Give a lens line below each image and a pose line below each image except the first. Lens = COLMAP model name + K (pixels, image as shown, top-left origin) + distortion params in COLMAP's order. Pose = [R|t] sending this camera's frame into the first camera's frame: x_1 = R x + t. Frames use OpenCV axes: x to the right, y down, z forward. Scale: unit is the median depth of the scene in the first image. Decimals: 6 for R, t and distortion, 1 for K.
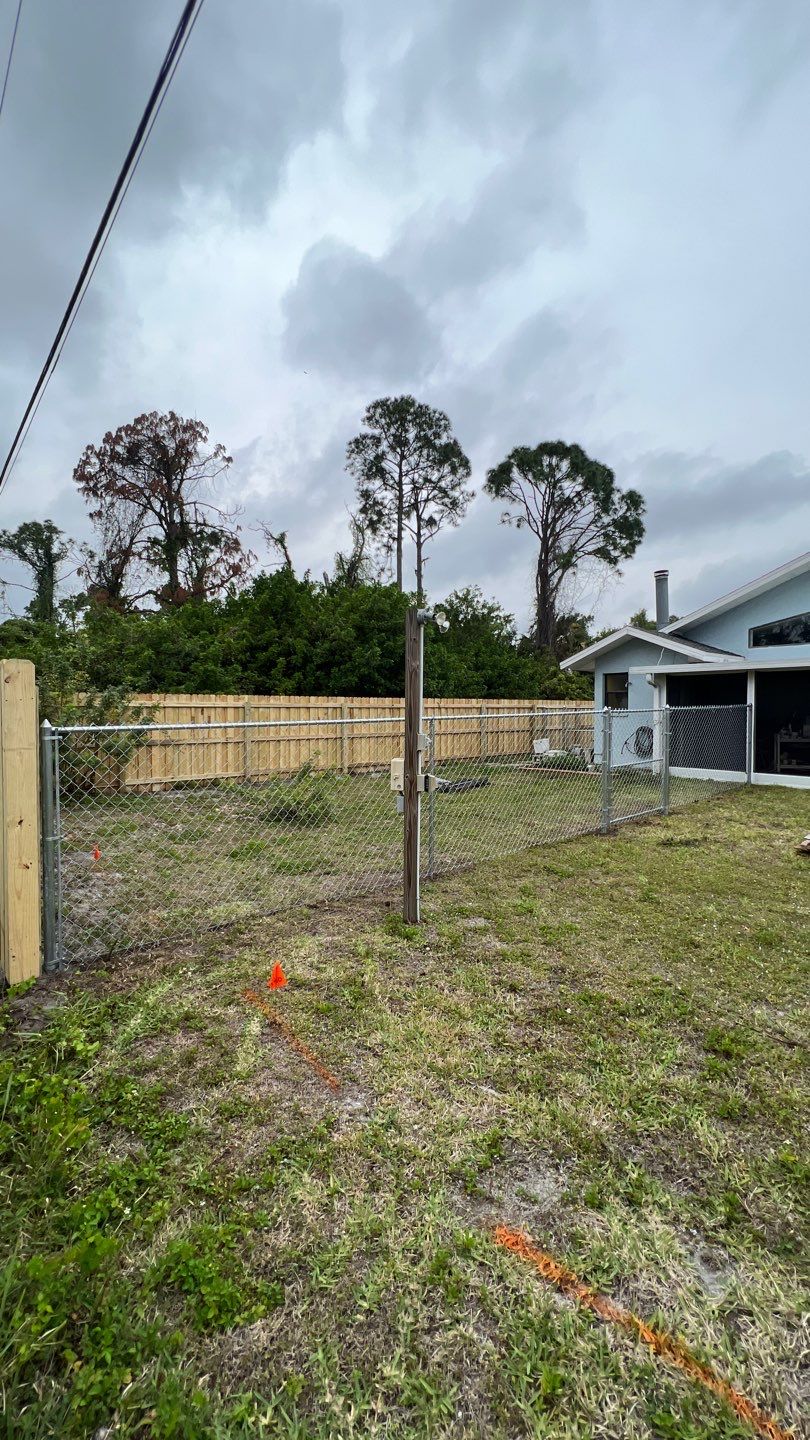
lens RADIAL K [[577.3, 0, 404.8], [0, 577.3, 722.9], [0, 0, 1]] dist [-0.000809, -0.000212]
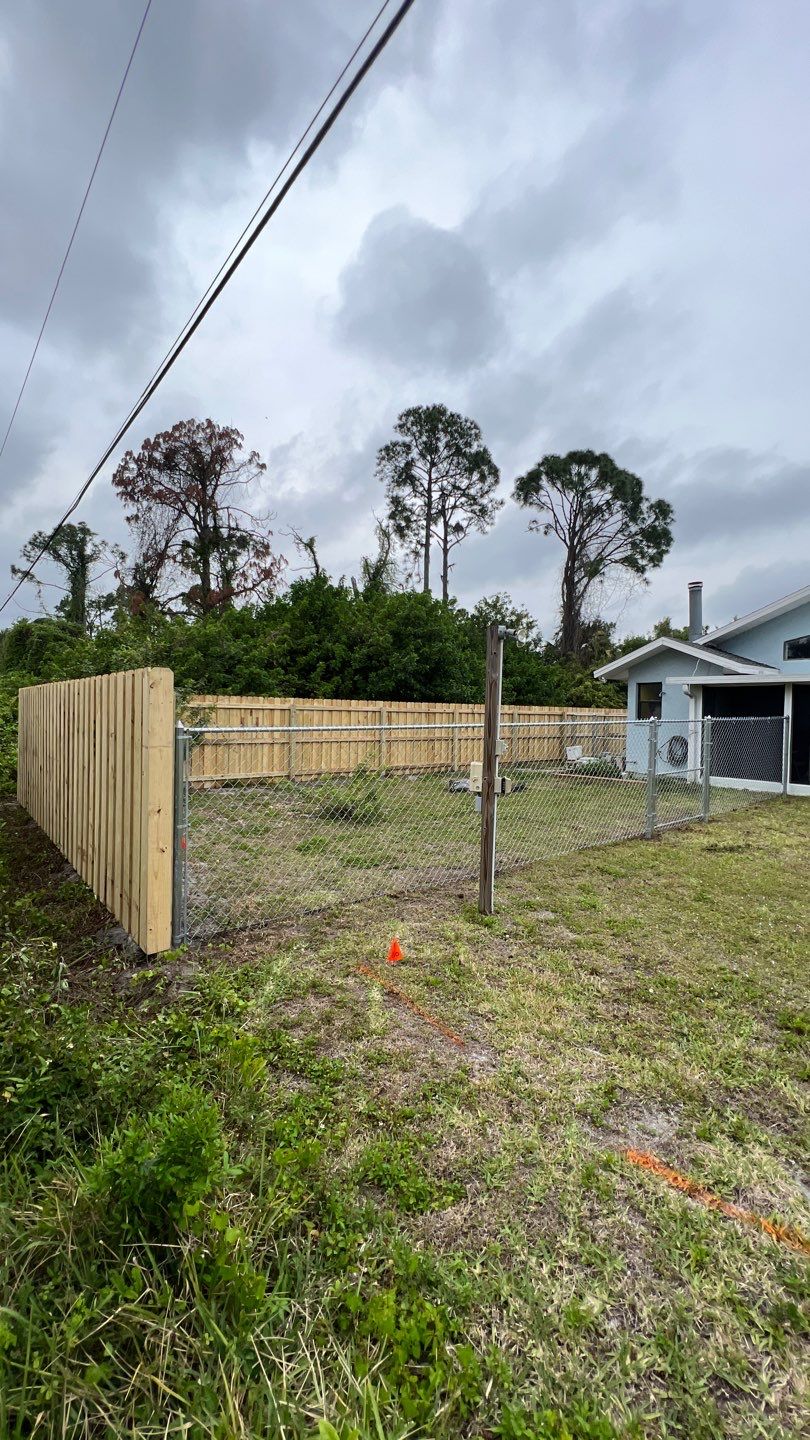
lens RADIAL K [[578.0, 0, 405.1], [0, 578.0, 723.0], [0, 0, 1]] dist [-0.000825, 0.000015]
pose [[0.999451, 0.019531, -0.026768, -0.016410], [-0.019695, 0.999789, -0.005875, -0.000378], [0.026647, 0.006399, 0.999624, -0.012901]]
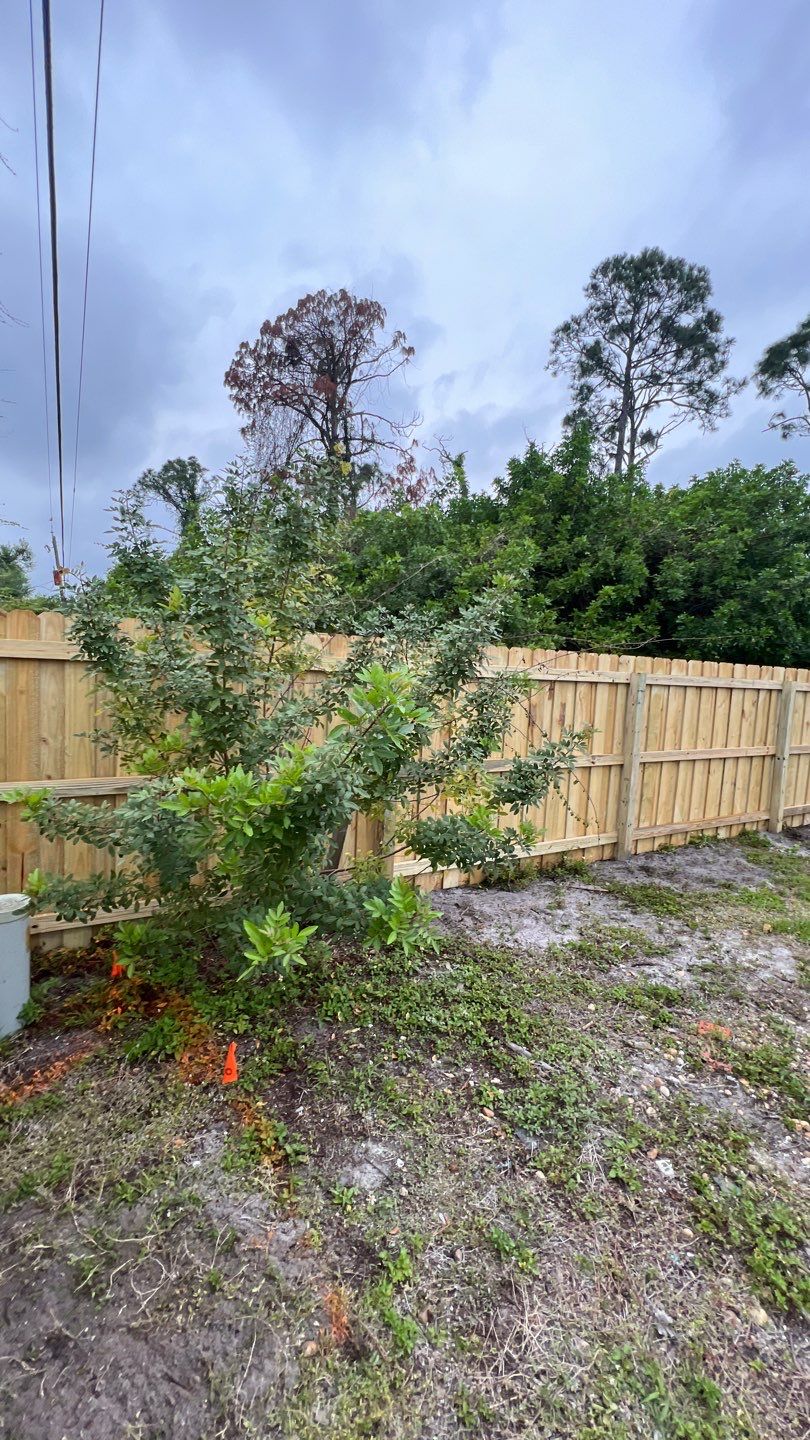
lens RADIAL K [[577.7, 0, 400.8], [0, 577.7, 719.1], [0, 0, 1]] dist [0.002442, -0.000034]
pose [[0.979851, 0.059462, -0.190674, -0.139299], [-0.048979, 0.997042, 0.059231, -0.007016], [0.193632, -0.048699, 0.979865, 0.211909]]
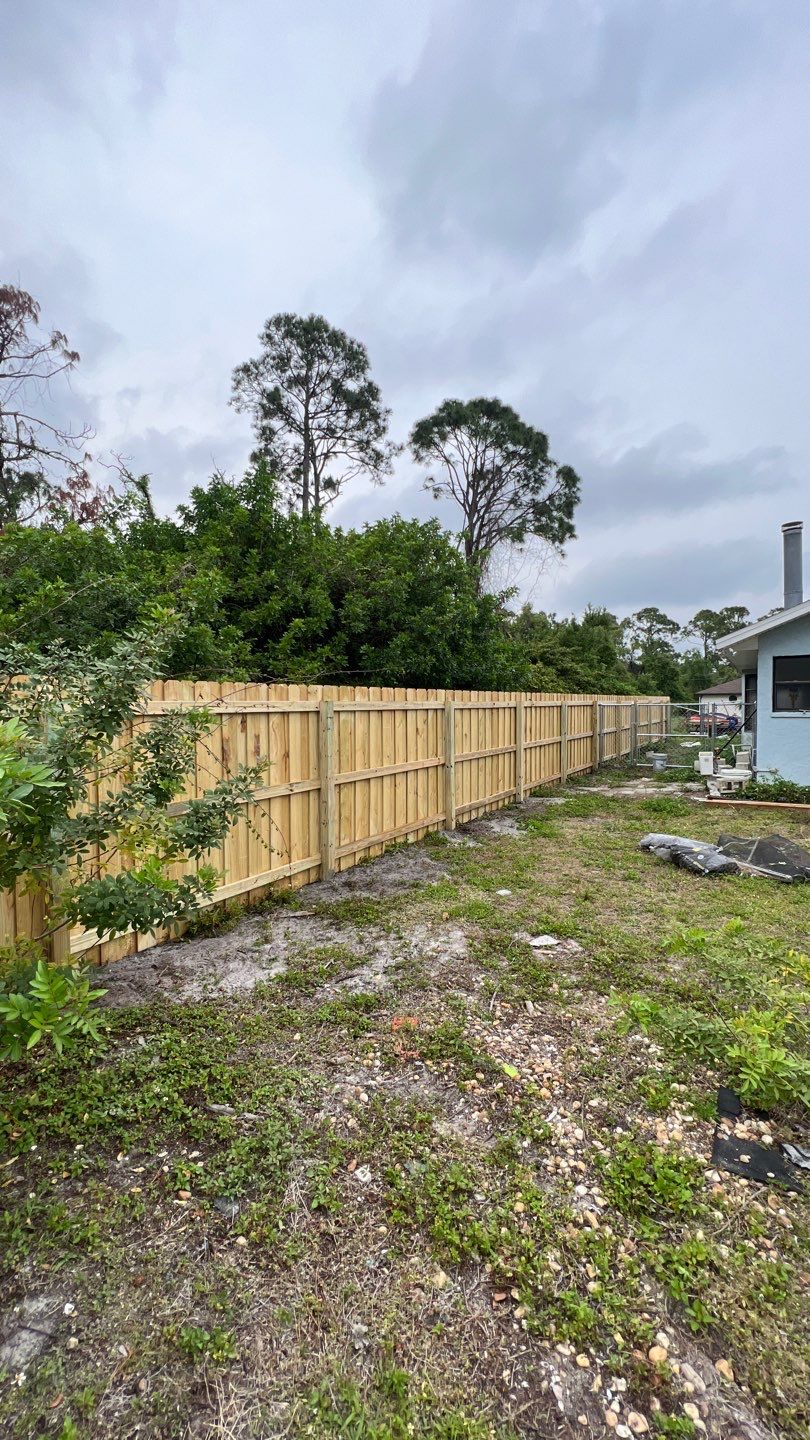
lens RADIAL K [[579.1, 0, 399.8], [0, 579.1, 720.7], [0, 0, 1]] dist [-0.000480, 0.000649]
pose [[0.957852, -0.016080, 0.286813, -0.134242], [0.015714, 0.999870, 0.003577, -0.007941], [-0.286833, 0.001080, 0.957980, 0.212339]]
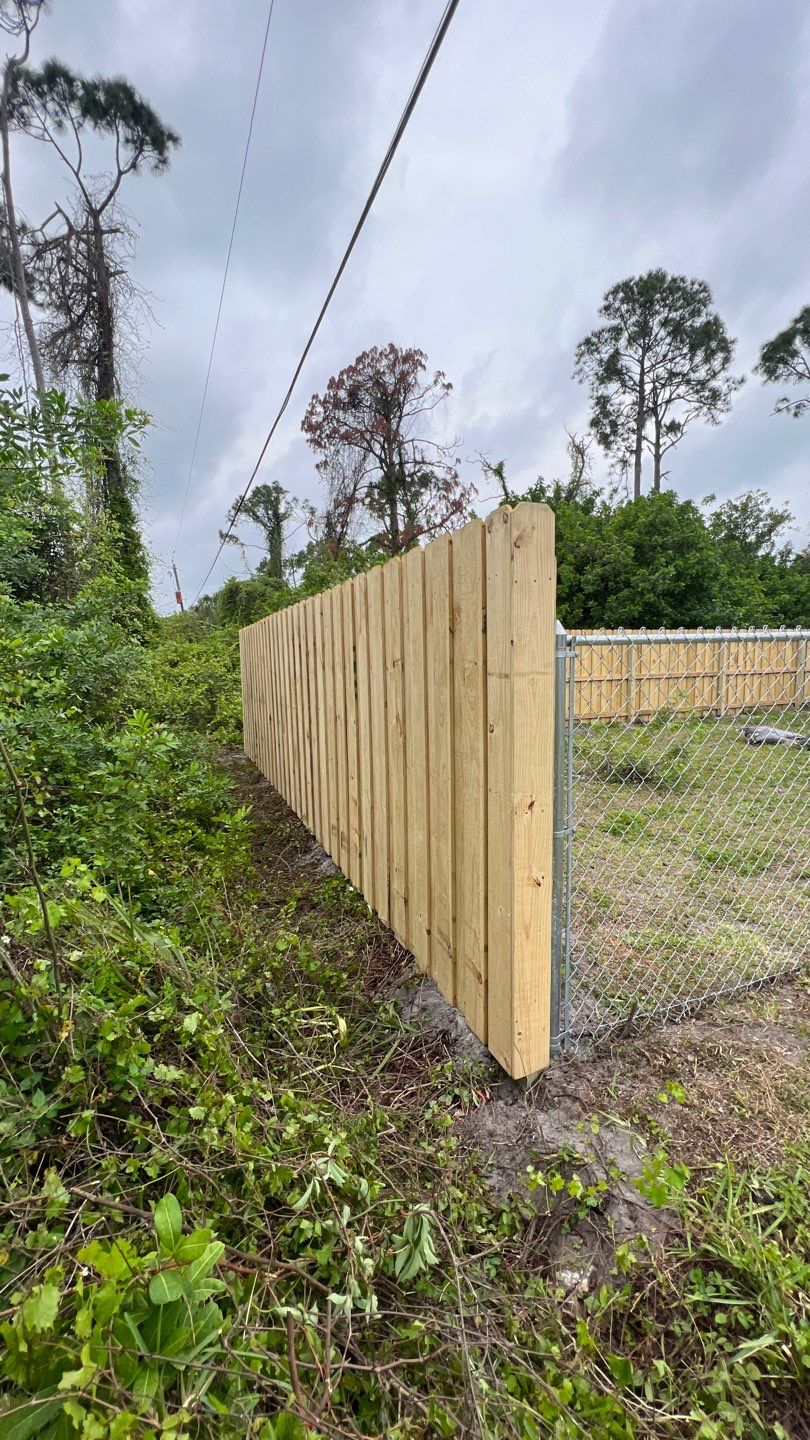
lens RADIAL K [[577.3, 0, 404.8], [0, 577.3, 722.9], [0, 0, 1]] dist [-0.000809, -0.000212]
pose [[0.946915, 0.014564, -0.321155, -0.063705], [0.014544, 0.996010, 0.088048, 0.004502], [0.321156, -0.088044, 0.942925, 0.046900]]
